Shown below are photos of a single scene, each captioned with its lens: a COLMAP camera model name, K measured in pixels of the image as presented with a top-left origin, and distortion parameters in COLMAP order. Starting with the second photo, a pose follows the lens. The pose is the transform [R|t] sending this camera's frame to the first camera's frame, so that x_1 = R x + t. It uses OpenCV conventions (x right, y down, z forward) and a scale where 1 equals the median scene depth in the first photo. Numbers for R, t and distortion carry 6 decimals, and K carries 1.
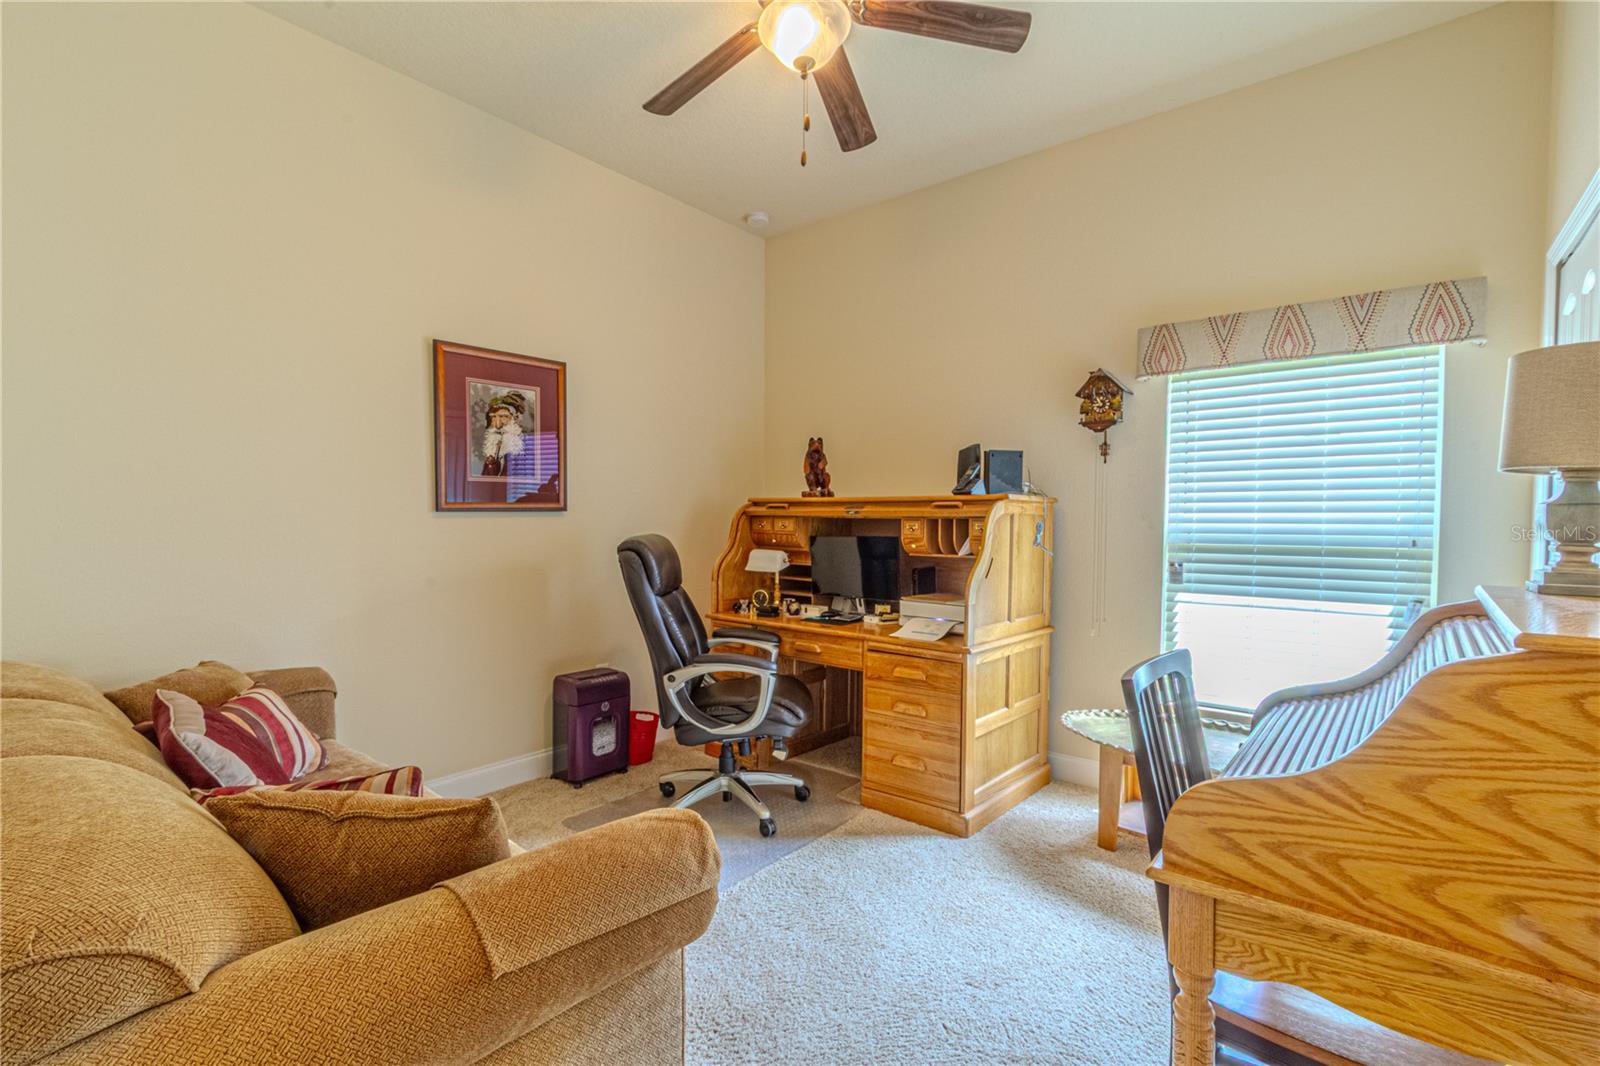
lens RADIAL K [[725.0, 0, 795.7], [0, 725.0, 543.5], [0, 0, 1]] dist [0.003399, -0.001110]
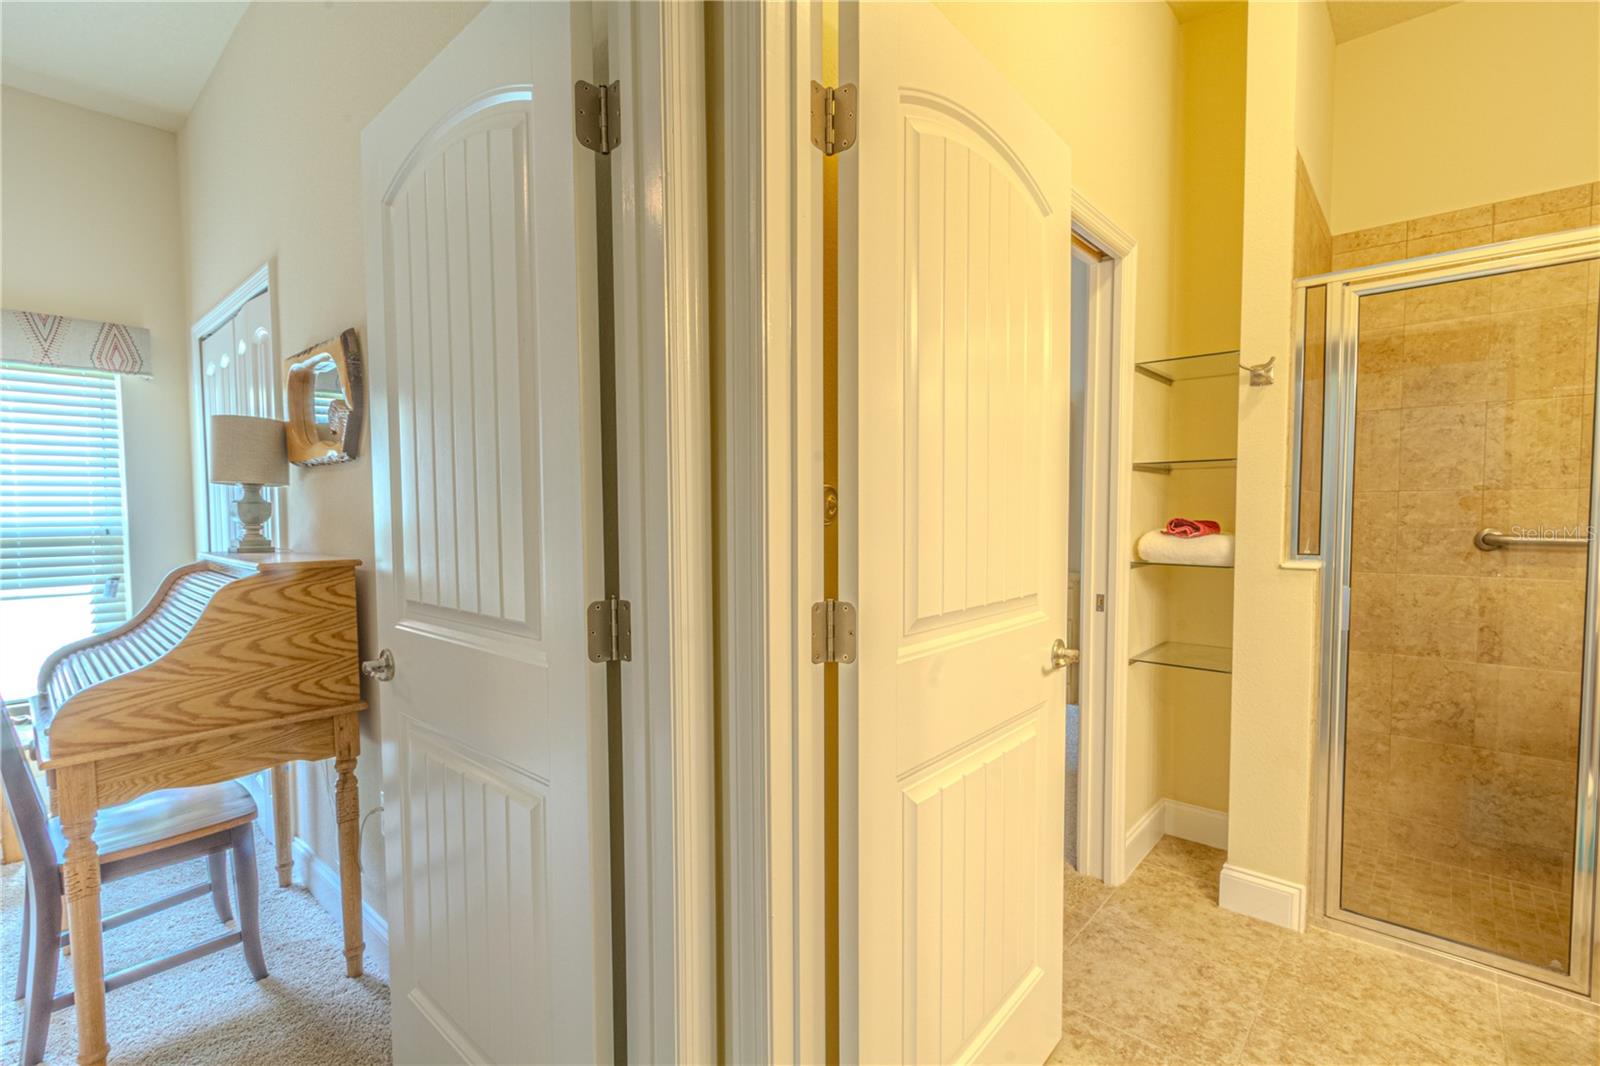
lens RADIAL K [[725.0, 0, 795.7], [0, 725.0, 543.5], [0, 0, 1]] dist [0.003399, -0.001110]
pose [[0.036166, -0.050330, 0.998078, -0.846695], [0.040747, 0.997975, 0.048848, 0.017697], [-0.998515, 0.038902, 0.038144, -0.522641]]
